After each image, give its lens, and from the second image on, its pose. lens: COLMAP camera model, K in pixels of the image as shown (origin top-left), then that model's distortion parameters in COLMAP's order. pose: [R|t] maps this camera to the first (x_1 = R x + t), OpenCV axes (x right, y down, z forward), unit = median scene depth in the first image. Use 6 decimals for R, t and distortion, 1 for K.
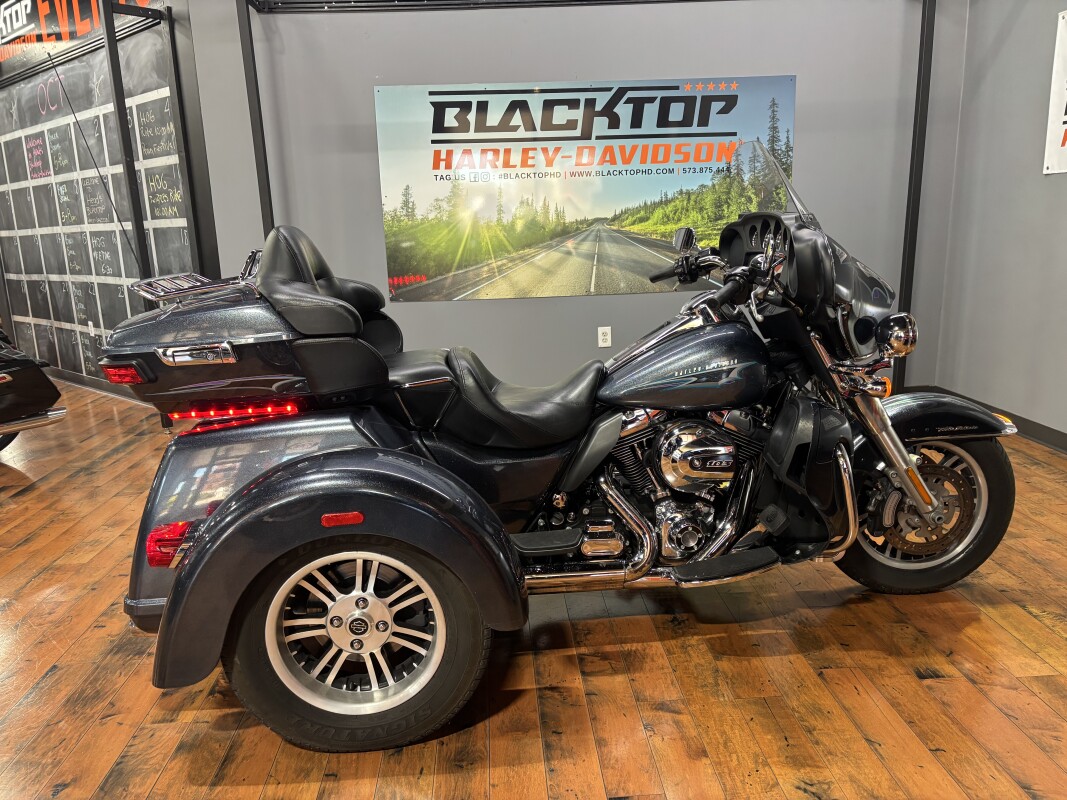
lens RADIAL K [[812.3, 0, 534.0], [0, 812.3, 393.9], [0, 0, 1]] dist [0.072721, -0.086468]
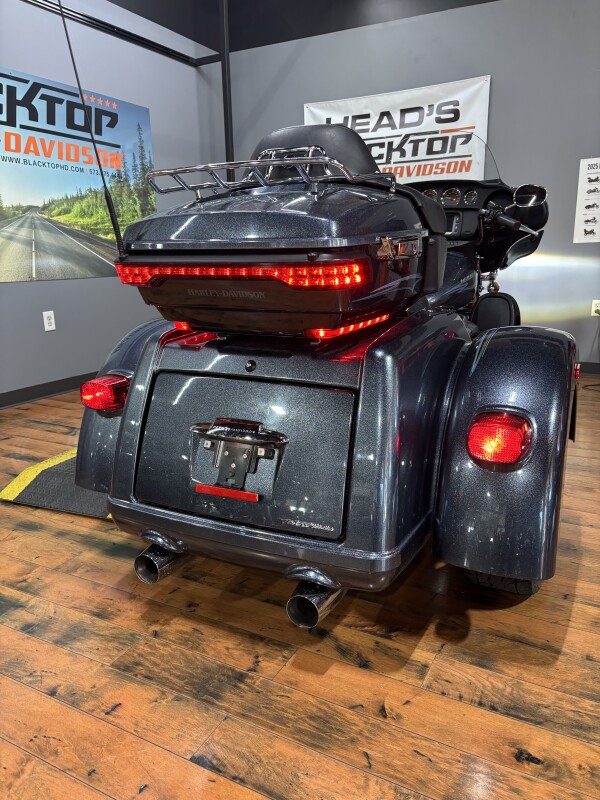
lens RADIAL K [[609.1, 0, 300.0], [0, 609.1, 400.0], [0, 0, 1]] dist [0.072721, -0.086468]
pose [[0.527821, -0.173898, 0.831363, -0.444294], [0.170502, 0.980585, 0.096862, 0.009455], [-0.832066, 0.090624, 0.547224, 0.310991]]
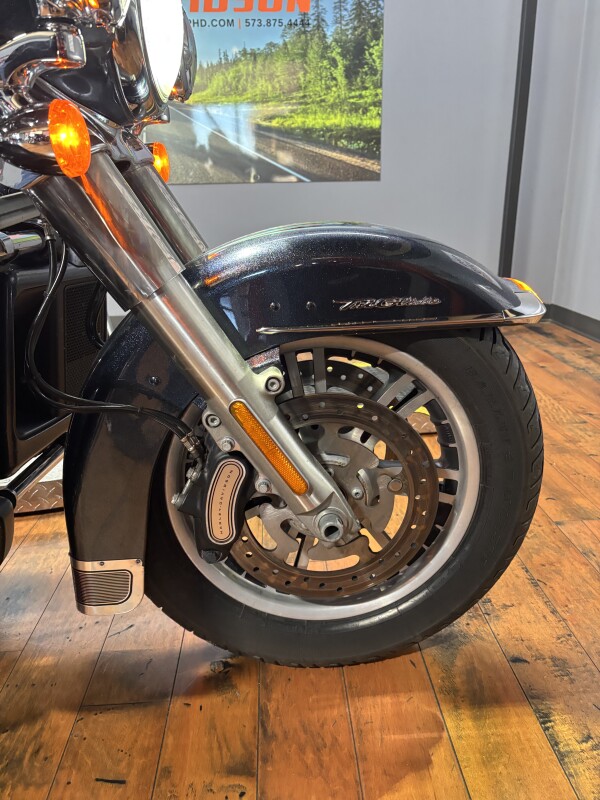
lens RADIAL K [[609.1, 0, 300.0], [0, 609.1, 400.0], [0, 0, 1]] dist [0.072721, -0.086468]
pose [[0.999853, 0.015981, -0.006267, 0.247663], [-0.015262, 0.994716, 0.101526, 0.030842], [0.007857, -0.101416, 0.994813, 0.368399]]
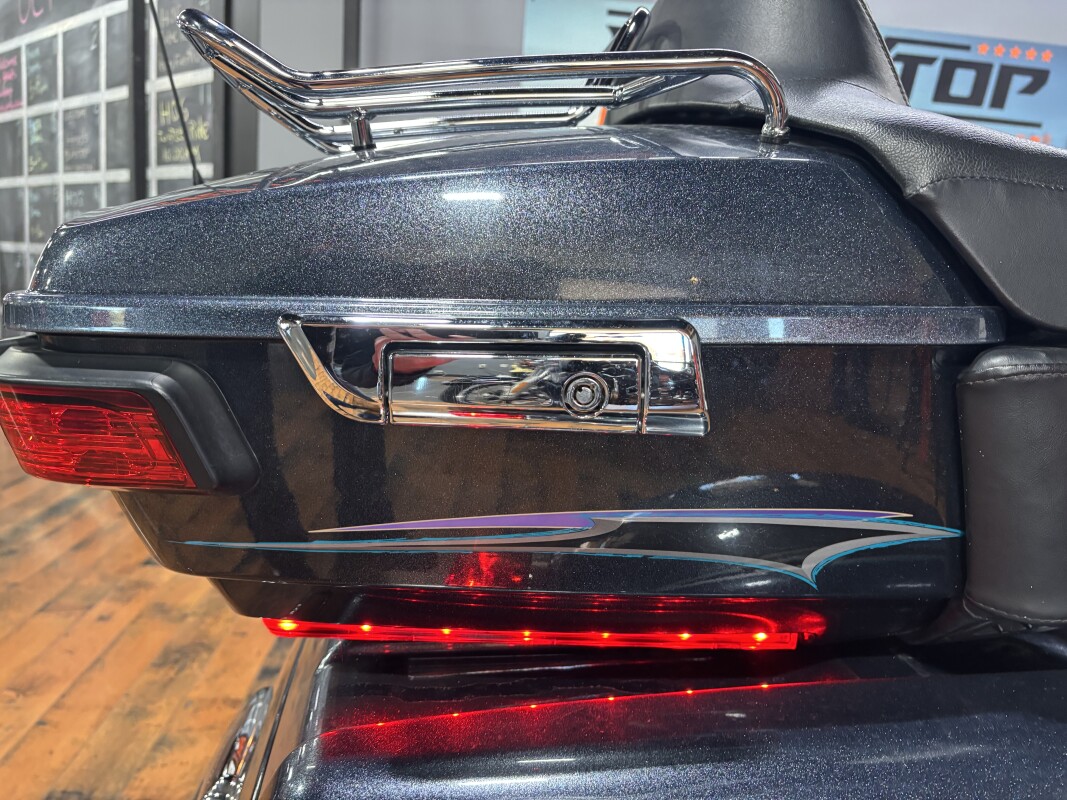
lens RADIAL K [[825.4, 0, 533.0], [0, 825.4, 379.2], [0, 0, 1]] dist [-0.001727, -0.001941]
pose [[0.994413, 0.098756, 0.037276, -0.180640], [-0.095724, 0.992515, -0.075838, -0.014656], [-0.044486, 0.071846, 0.996423, 0.352153]]
